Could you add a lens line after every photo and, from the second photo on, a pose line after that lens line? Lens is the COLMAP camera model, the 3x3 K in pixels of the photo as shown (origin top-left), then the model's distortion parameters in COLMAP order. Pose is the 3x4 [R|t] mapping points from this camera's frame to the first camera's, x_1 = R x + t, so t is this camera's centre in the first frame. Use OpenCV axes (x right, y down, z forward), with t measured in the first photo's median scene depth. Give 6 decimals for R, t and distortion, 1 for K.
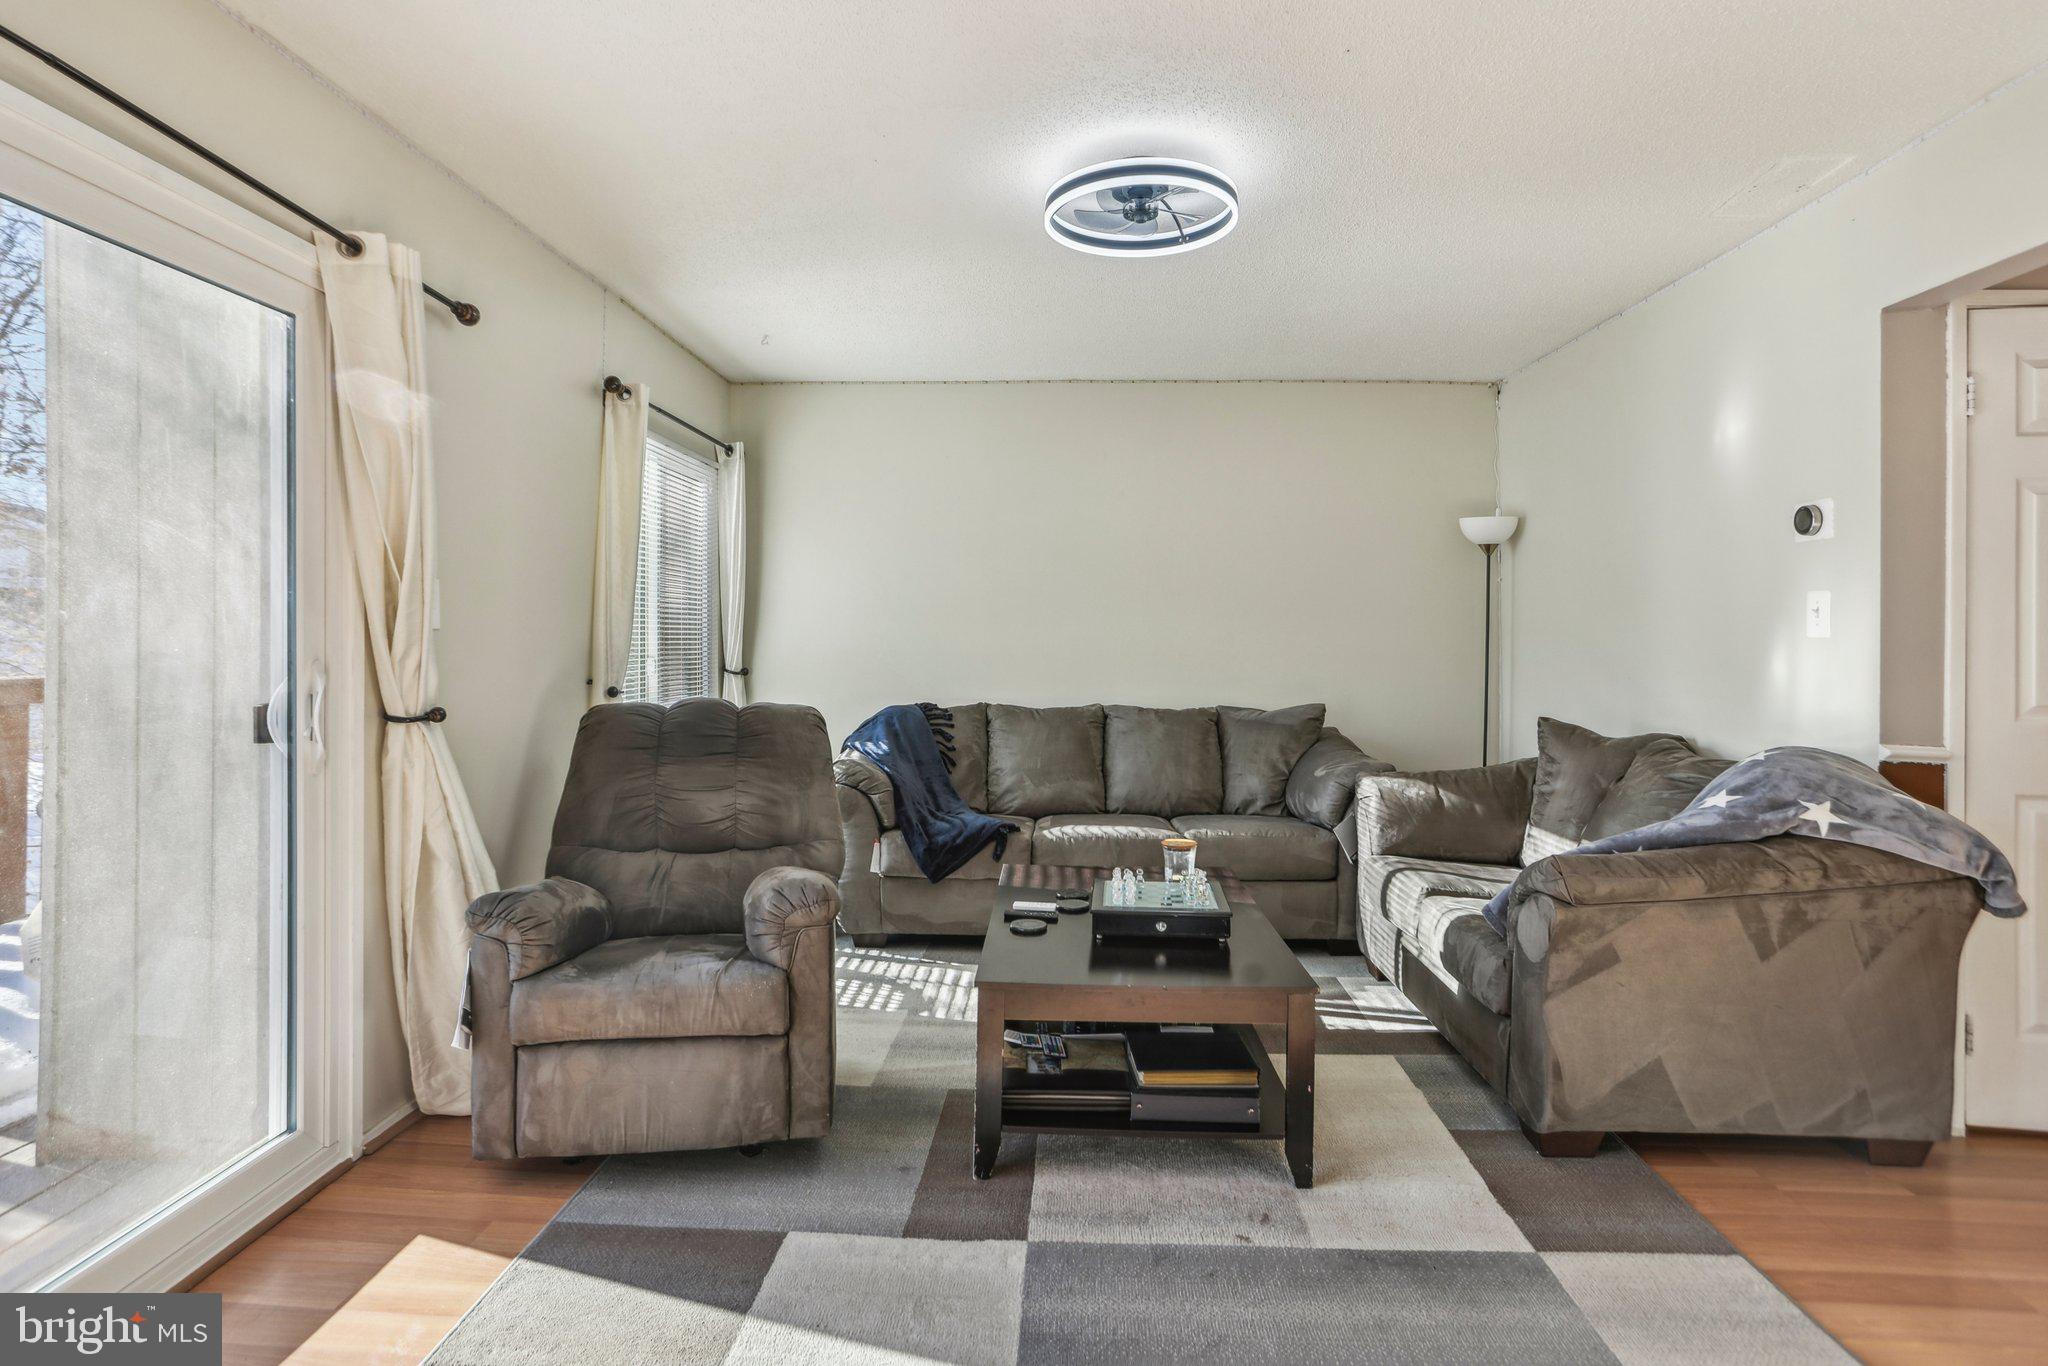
lens RADIAL K [[1021.4, 0, 1006.3], [0, 1021.4, 646.9], [0, 0, 1]] dist [-0.079829, 0.038397]
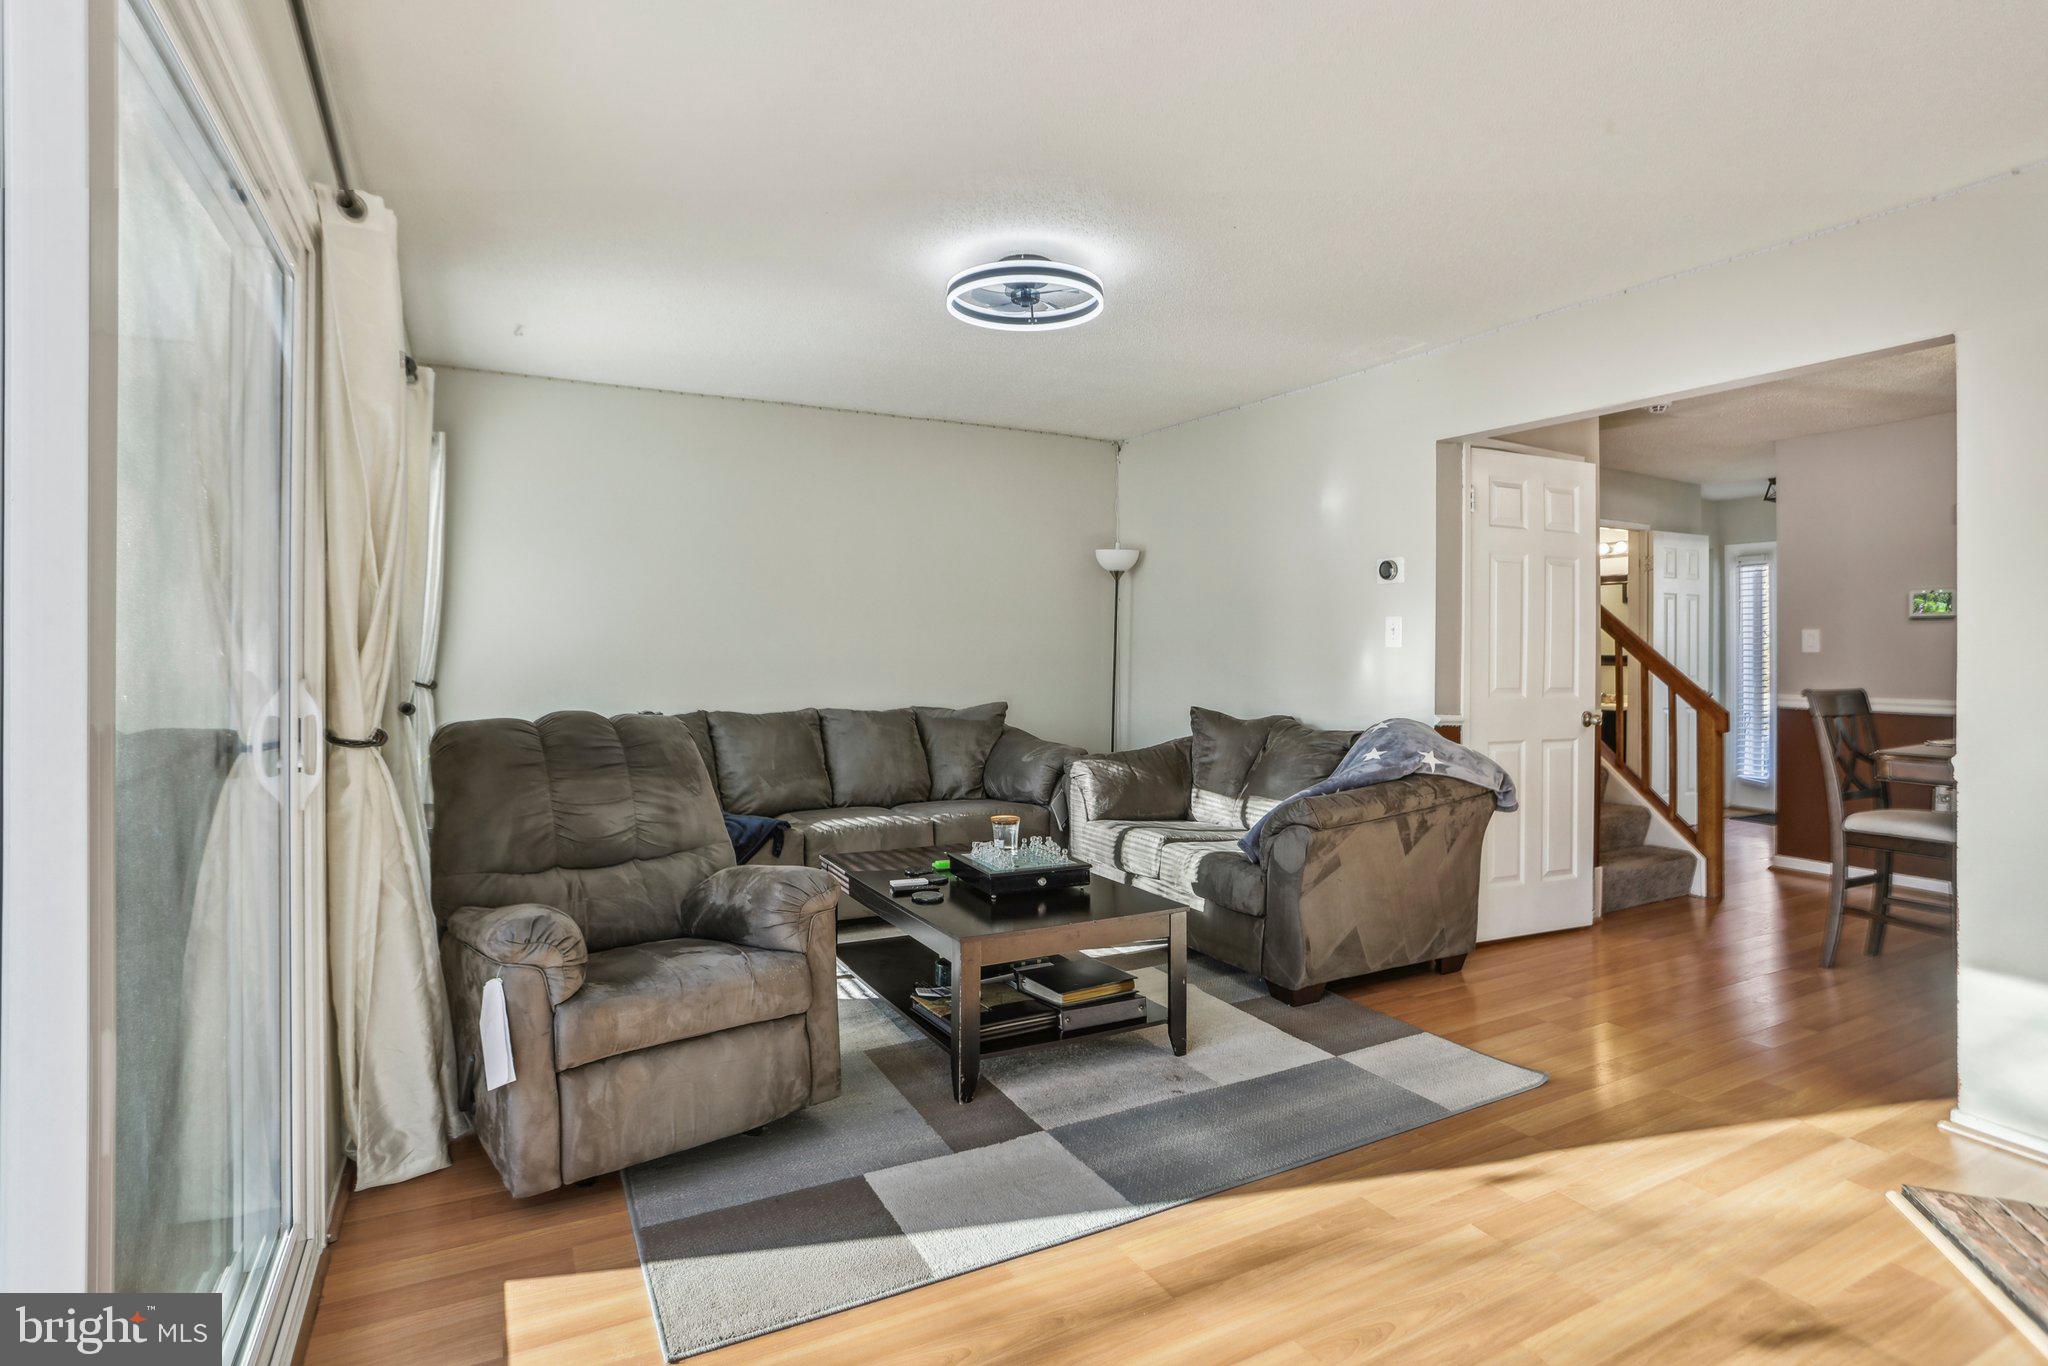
lens RADIAL K [[1020.5, 0, 1005.9], [0, 1020.5, 661.3], [0, 0, 1]] dist [-0.081913, 0.049302]
pose [[0.861713, -0.008378, 0.507327, -0.537710], [0.003690, 0.999941, 0.010245, -0.006661], [-0.507382, -0.006956, 0.861693, -0.049661]]
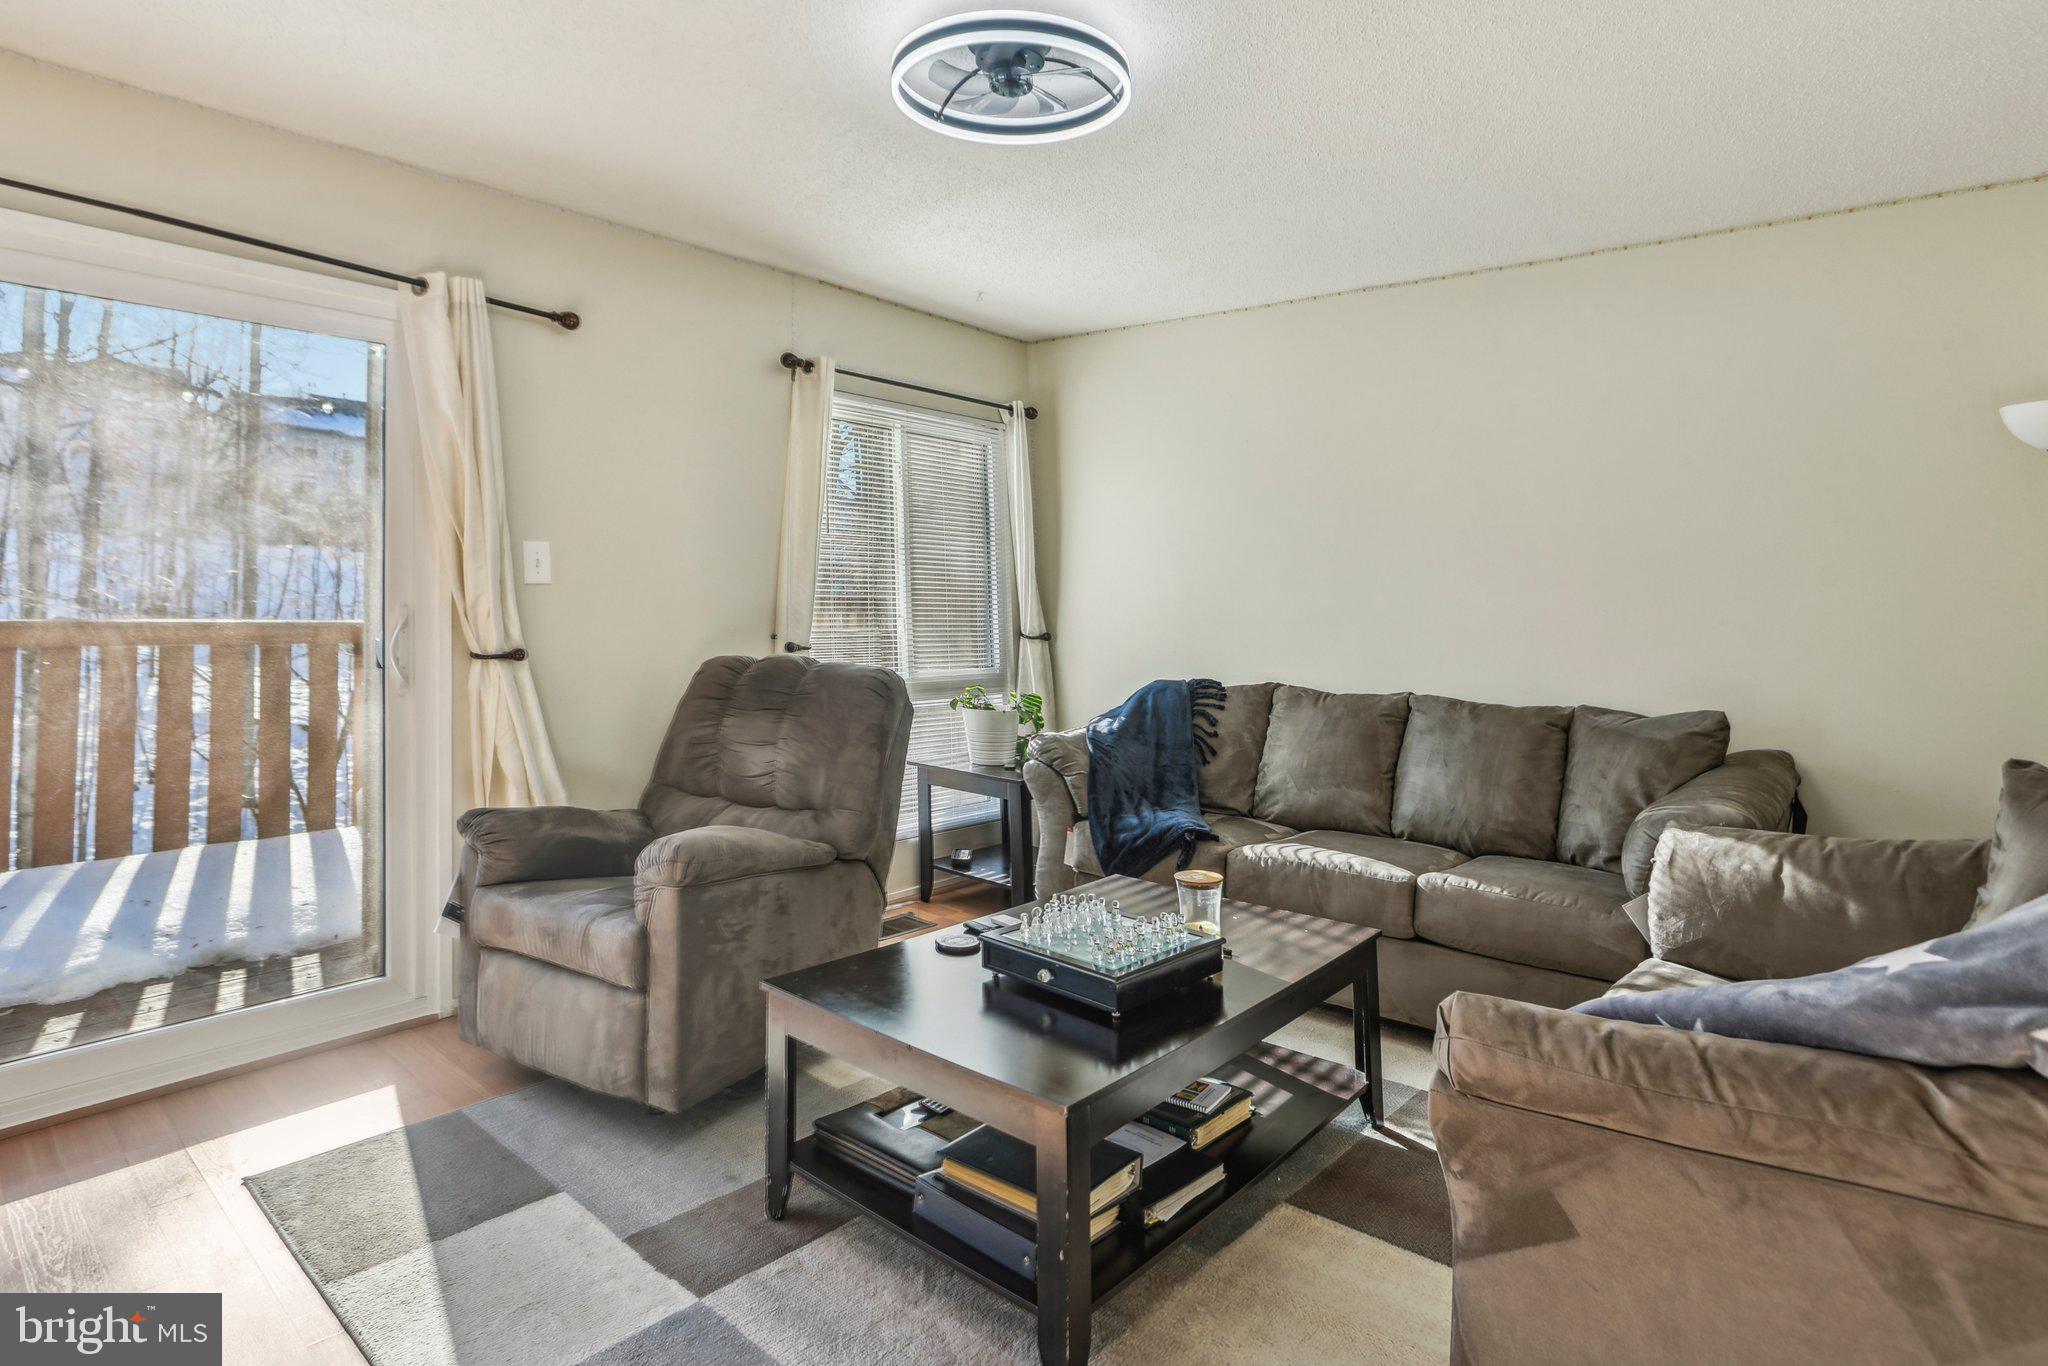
lens RADIAL K [[1059.9, 0, 1021.0], [0, 1059.9, 561.2], [0, 0, 1]] dist [-0.049157, 0.000050]
pose [[0.794381, -0.013250, -0.607275, 0.656181], [-0.021887, 0.998488, -0.050416, 0.006880], [0.607025, 0.053341, 0.792890, 0.370182]]
